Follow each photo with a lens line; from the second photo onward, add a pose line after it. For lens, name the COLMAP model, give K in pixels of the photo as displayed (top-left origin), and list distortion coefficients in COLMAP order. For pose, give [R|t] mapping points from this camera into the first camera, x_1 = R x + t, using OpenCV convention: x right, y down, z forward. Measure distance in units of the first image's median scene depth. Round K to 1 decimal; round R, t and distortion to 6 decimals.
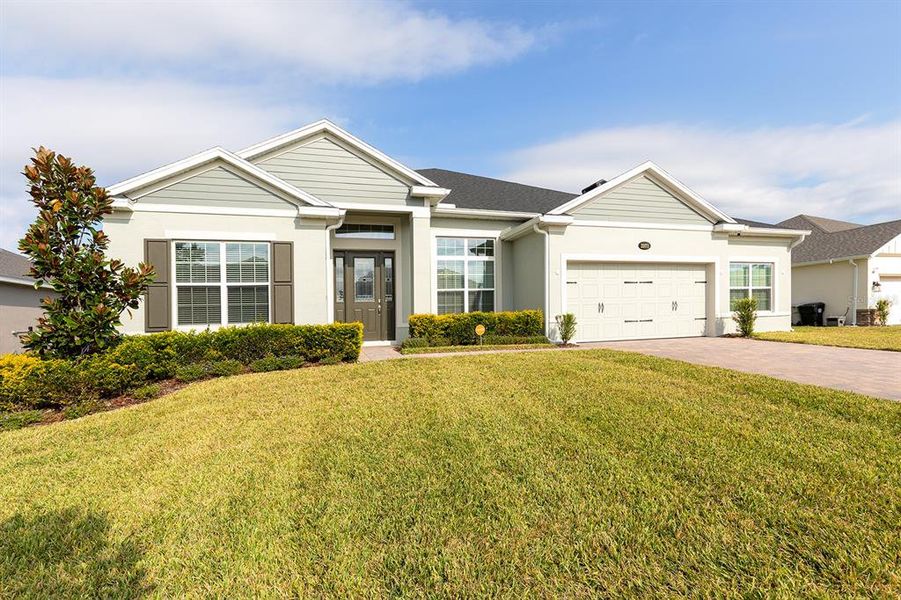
lens RADIAL K [[436.1, 0, 454.4], [0, 436.1, 306.0], [0, 0, 1]] dist [-0.001458, -0.000253]
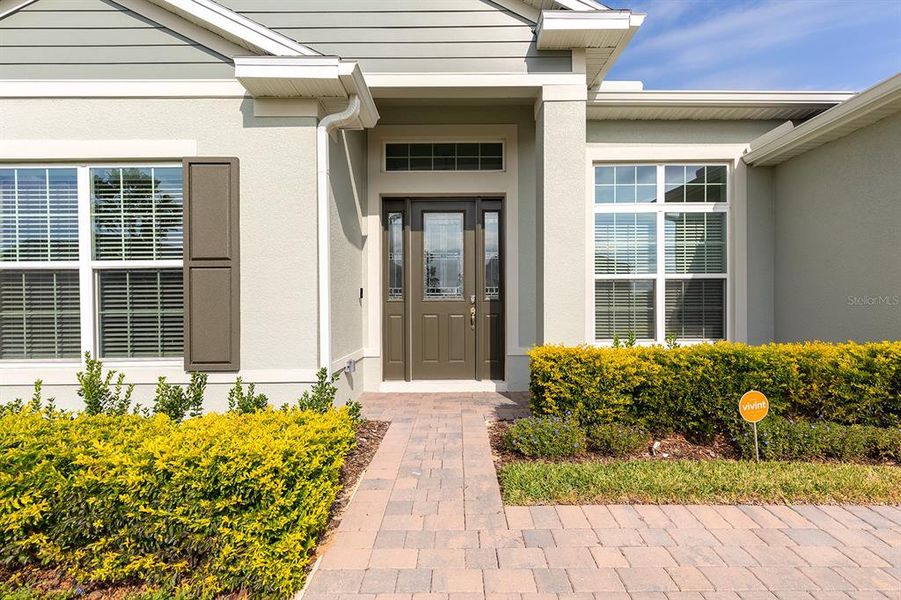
lens RADIAL K [[416.4, 0, 450.9], [0, 416.4, 287.7], [0, 0, 1]] dist [0.001492, 0.000837]
pose [[0.952330, 0.013333, -0.304777, -0.056991], [-0.012915, 0.999911, 0.003389, -0.028449], [0.304795, 0.000709, 0.952418, 0.602261]]
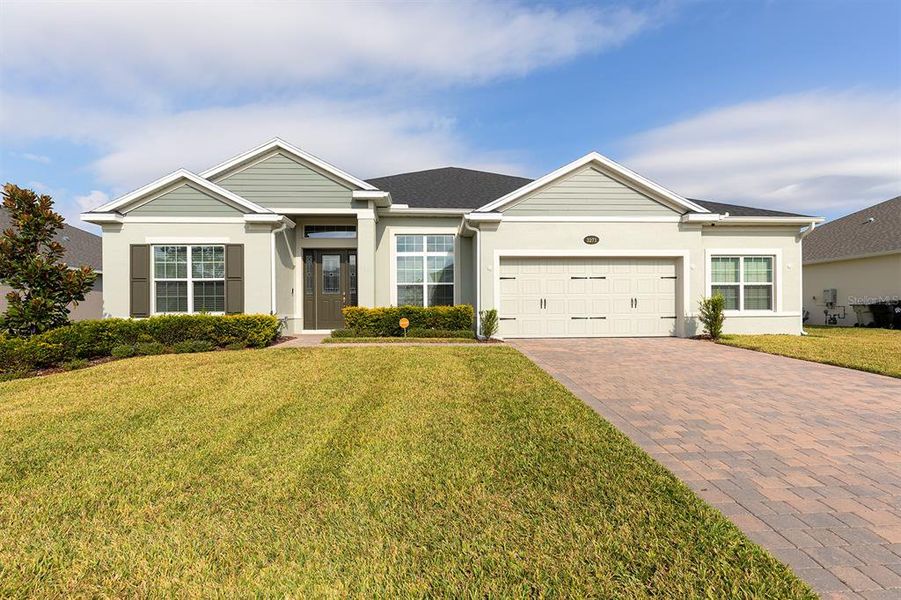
lens RADIAL K [[416.4, 0, 450.4], [0, 416.4, 291.2], [0, 0, 1]] dist [0.001492, 0.000837]
pose [[0.968754, 0.012821, -0.247692, 0.396287], [-0.013800, 0.999902, -0.002218, -0.020996], [0.247639, 0.005566, 0.968836, 0.036178]]
